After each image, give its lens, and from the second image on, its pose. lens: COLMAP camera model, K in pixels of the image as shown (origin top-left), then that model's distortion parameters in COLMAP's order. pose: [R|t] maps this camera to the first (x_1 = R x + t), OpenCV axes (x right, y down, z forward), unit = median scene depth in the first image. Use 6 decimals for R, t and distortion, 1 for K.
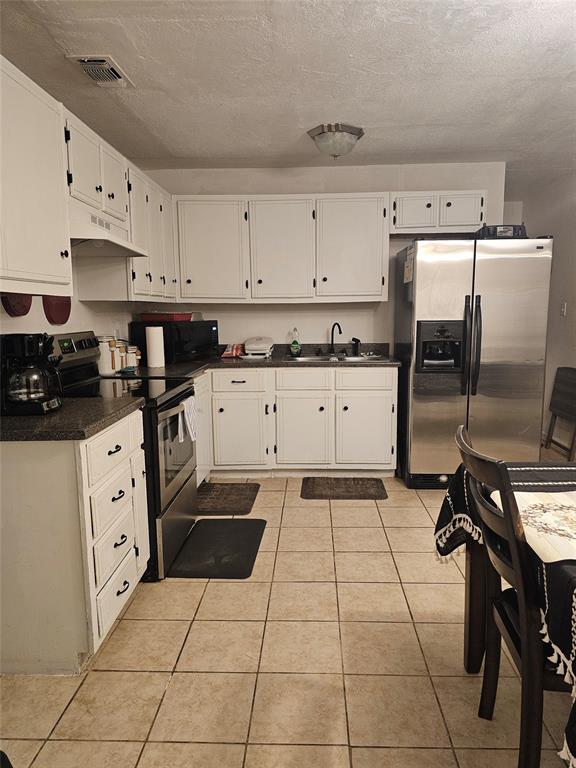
lens RADIAL K [[517.3, 0, 292.7], [0, 517.3, 385.2], [0, 0, 1]] dist [0.036664, -0.026085]
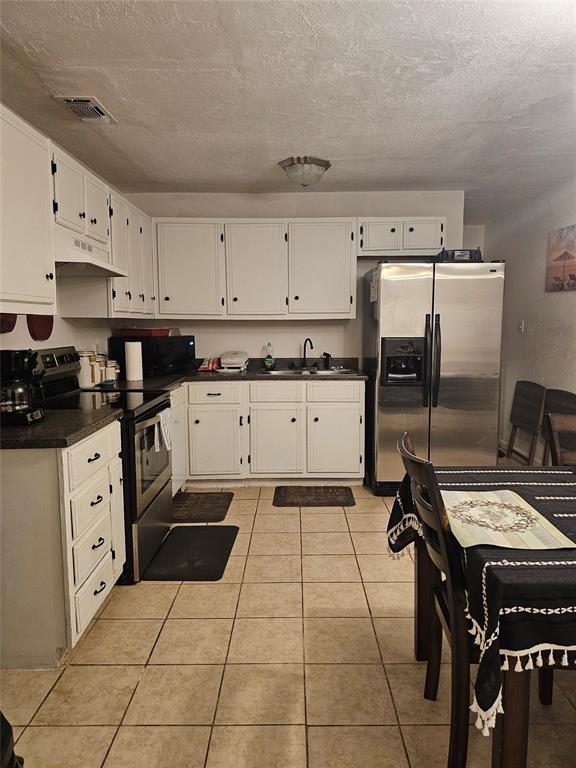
lens RADIAL K [[517.3, 0, 290.5], [0, 517.3, 378.2], [0, 0, 1]] dist [0.036664, -0.026085]
pose [[0.999460, 0.000984, 0.032857, 0.022159], [0.000272, 0.999270, -0.038203, 0.000613], [-0.032870, 0.038192, 0.998730, -0.073932]]
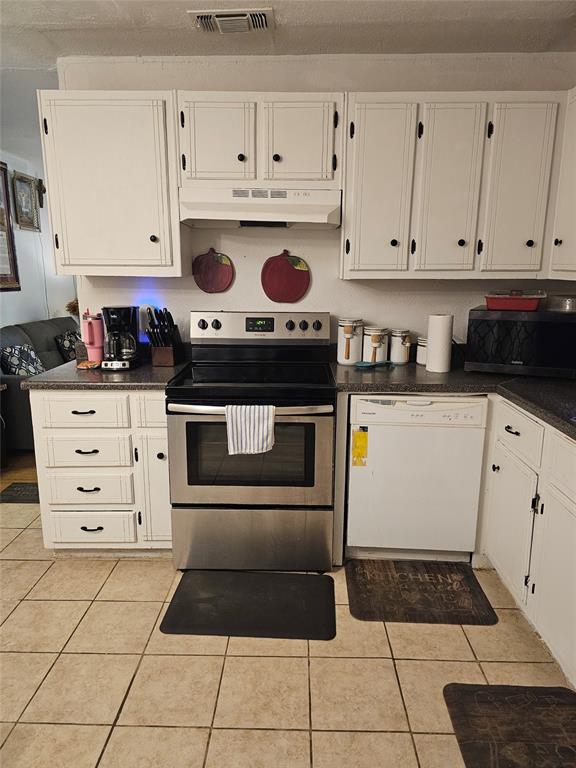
lens RADIAL K [[517.3, 0, 288.6], [0, 517.3, 381.6], [0, 0, 1]] dist [0.036664, -0.026085]
pose [[0.007894, 0.225552, -0.974199, 0.581304], [-0.146595, 0.963965, 0.221994, -0.201598], [0.989165, 0.141060, 0.040675, 1.039550]]
